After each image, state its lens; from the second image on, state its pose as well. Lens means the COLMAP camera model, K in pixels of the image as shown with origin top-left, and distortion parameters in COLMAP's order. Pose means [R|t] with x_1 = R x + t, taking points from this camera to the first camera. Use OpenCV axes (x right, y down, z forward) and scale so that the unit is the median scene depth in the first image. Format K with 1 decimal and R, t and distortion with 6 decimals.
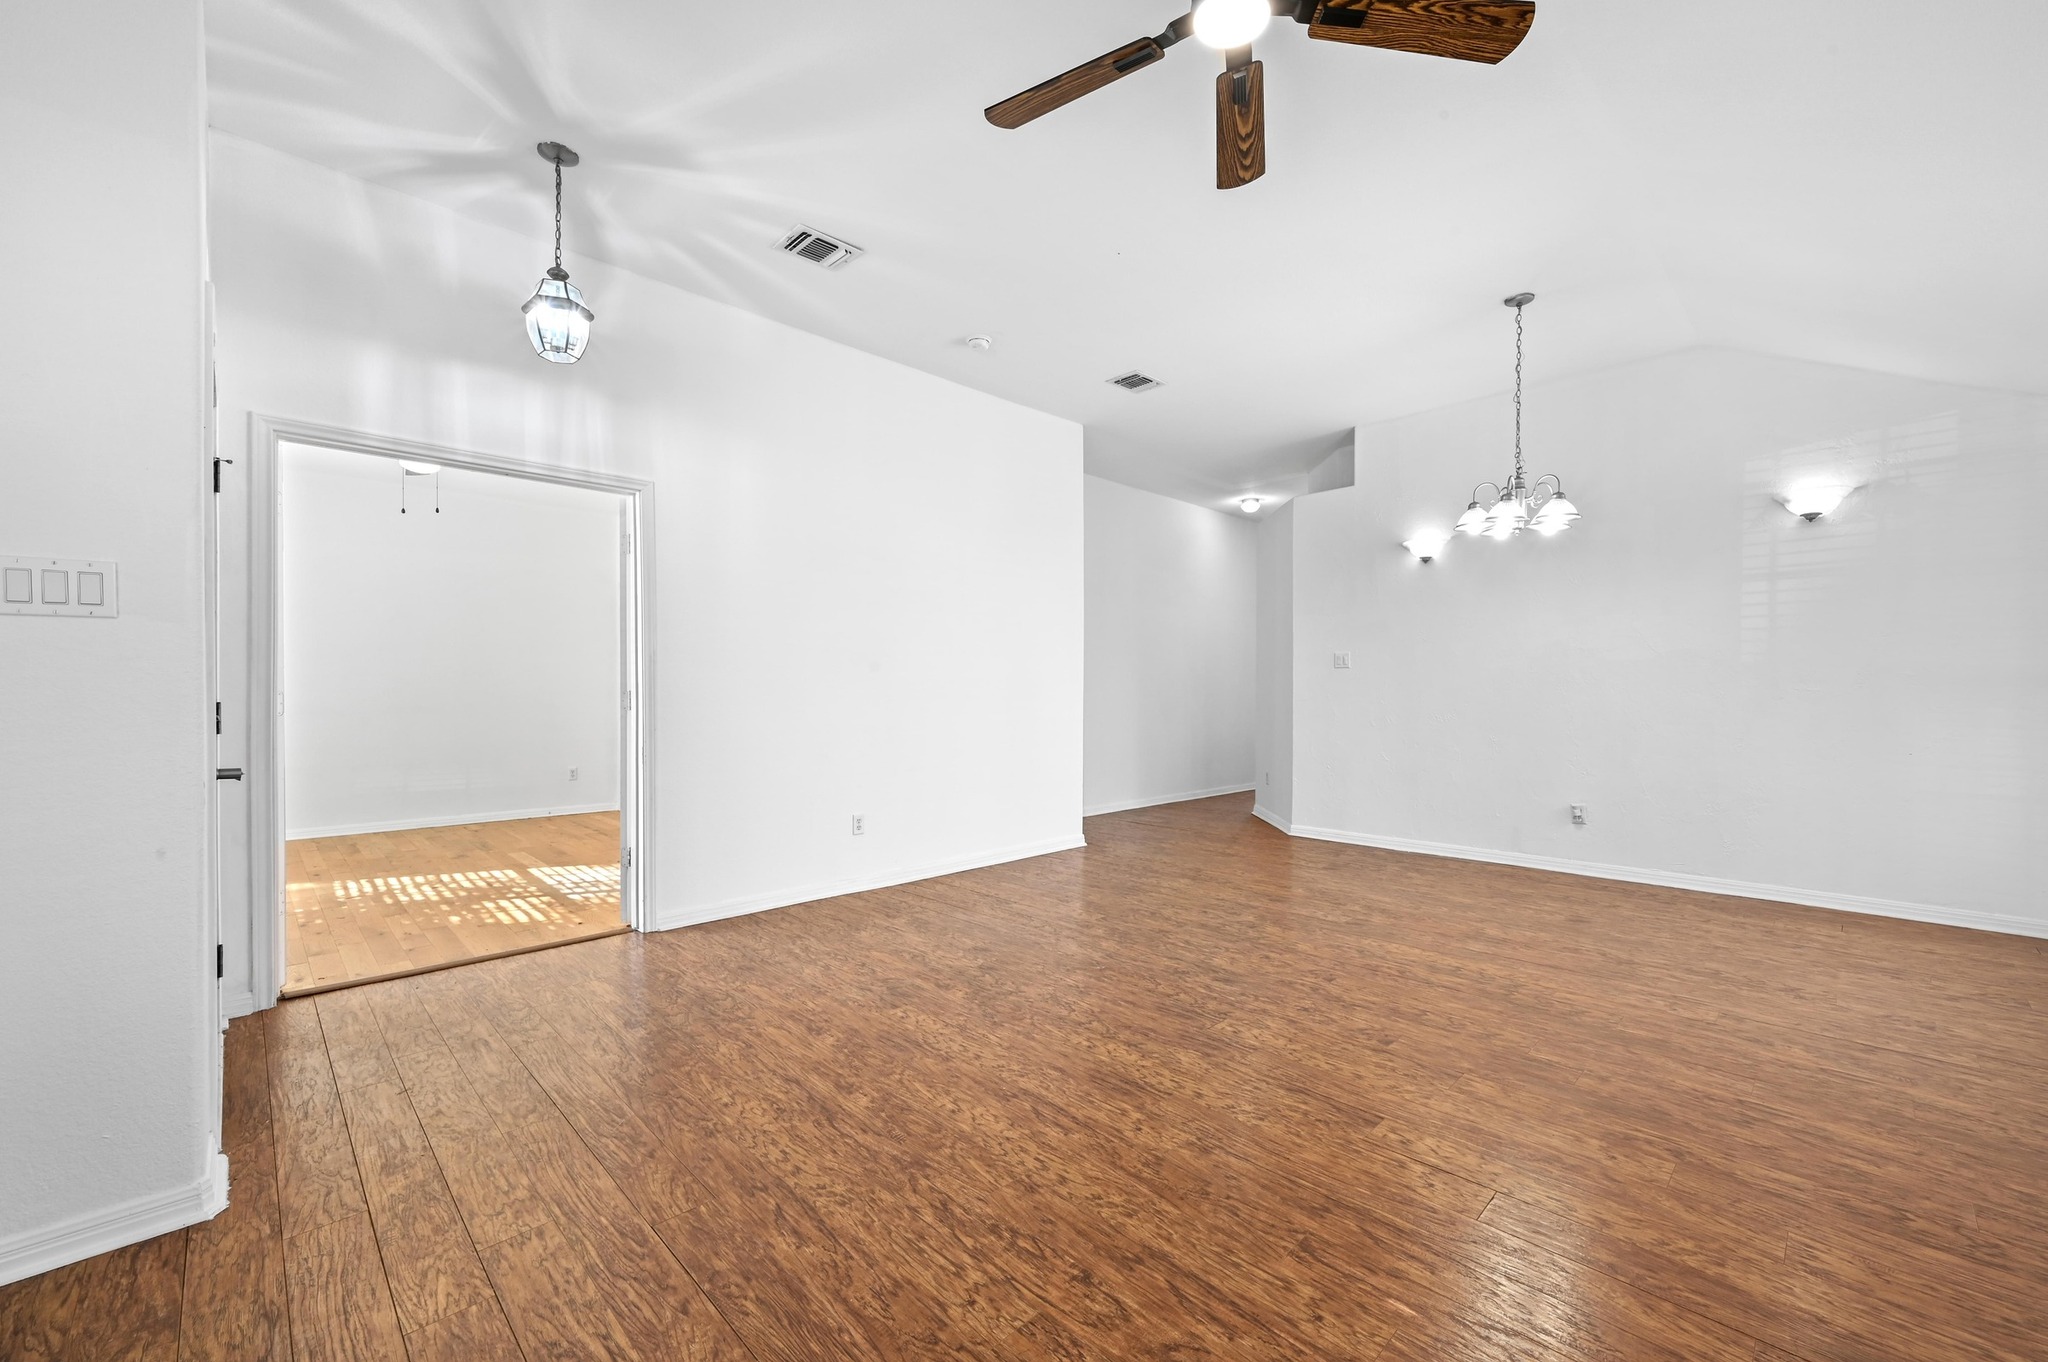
lens RADIAL K [[817.7, 0, 1030.5], [0, 817.7, 693.6], [0, 0, 1]] dist [-0.000354, -0.000098]
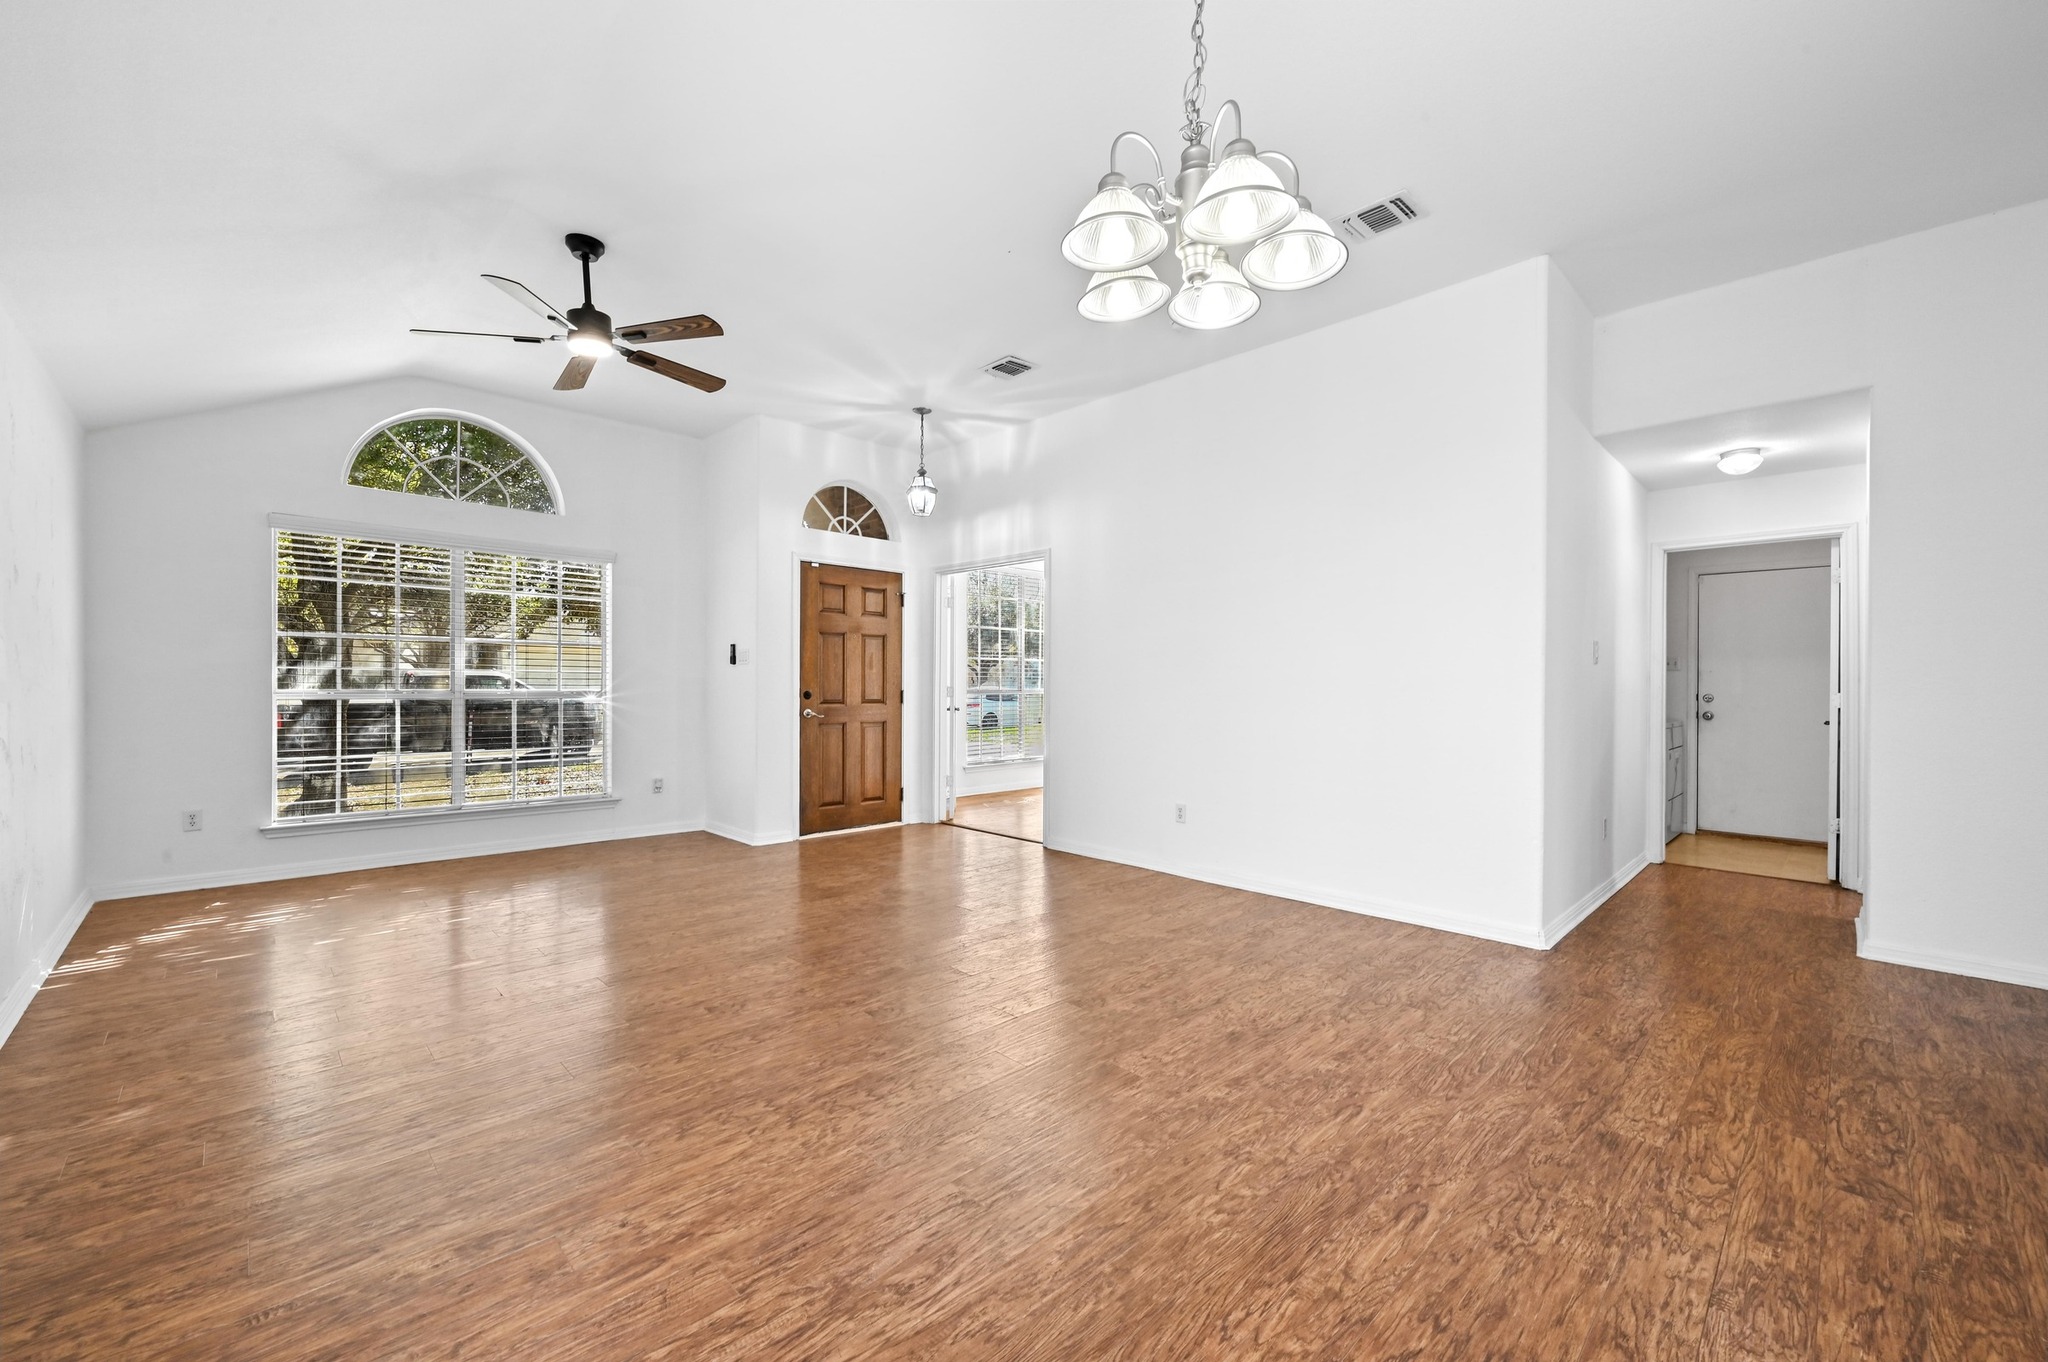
lens RADIAL K [[808.9, 0, 1025.5], [0, 808.9, 684.4], [0, 0, 1]] dist [0.001291, 0.000431]
pose [[-0.004654, -0.001391, -0.999988, 1.223107], [-0.010260, 0.999946, -0.001343, -0.007967], [0.999937, 0.010254, -0.004668, 1.147315]]
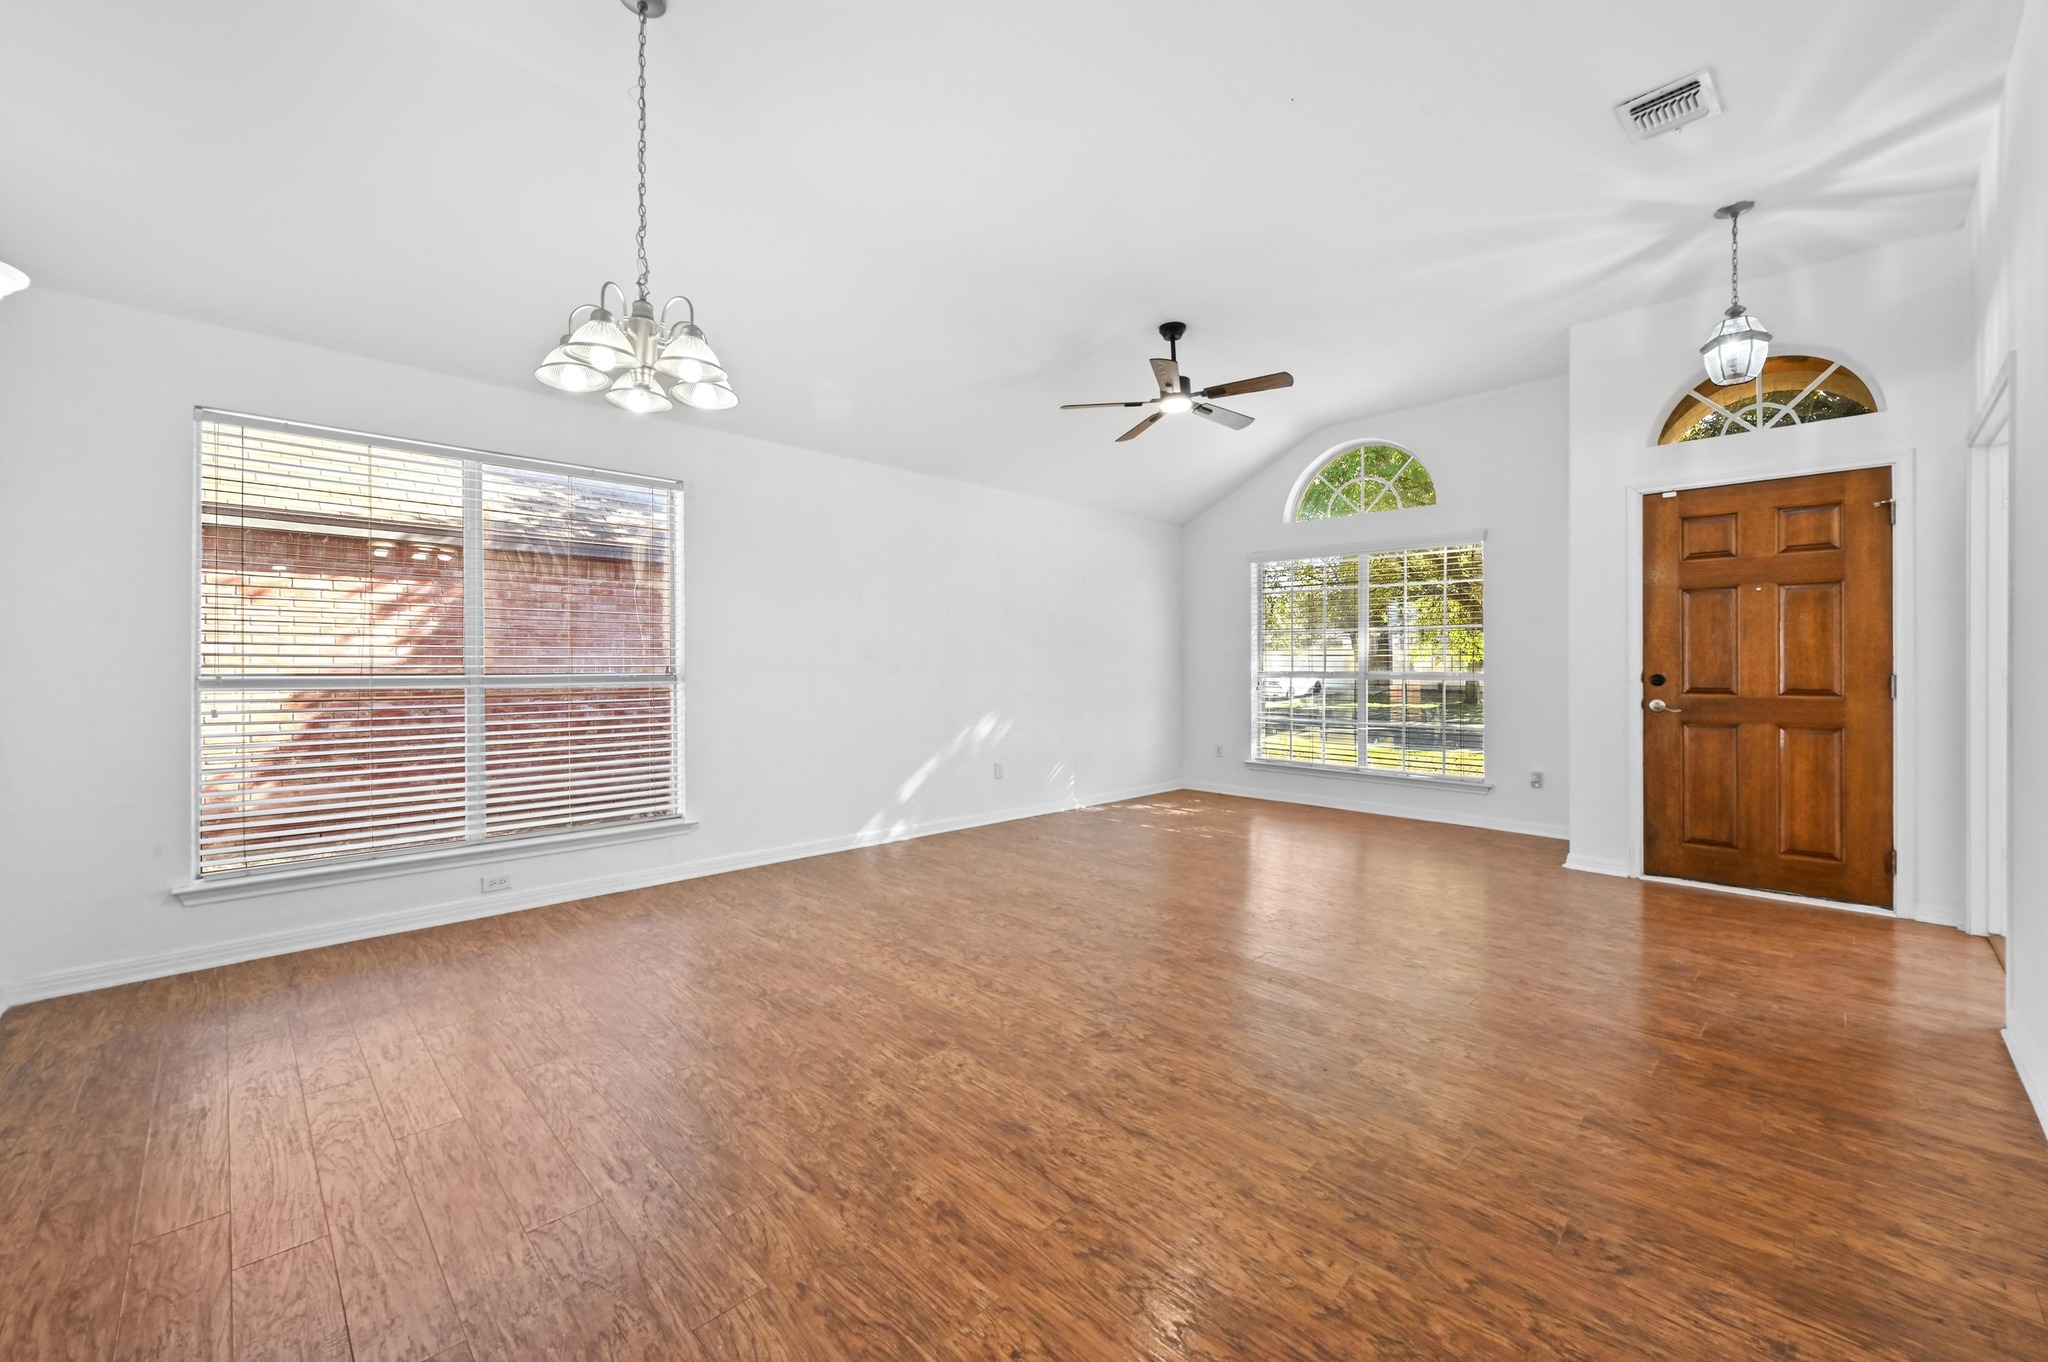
lens RADIAL K [[807.5, 0, 1023.7], [0, 807.5, 668.6], [0, 0, 1]] dist [-0.002180, -0.000614]
pose [[-0.999995, -0.001497, -0.002753, 0.403056], [-0.001515, 0.999978, 0.006505, -0.006768], [0.002743, 0.006509, -0.999975, 1.961060]]
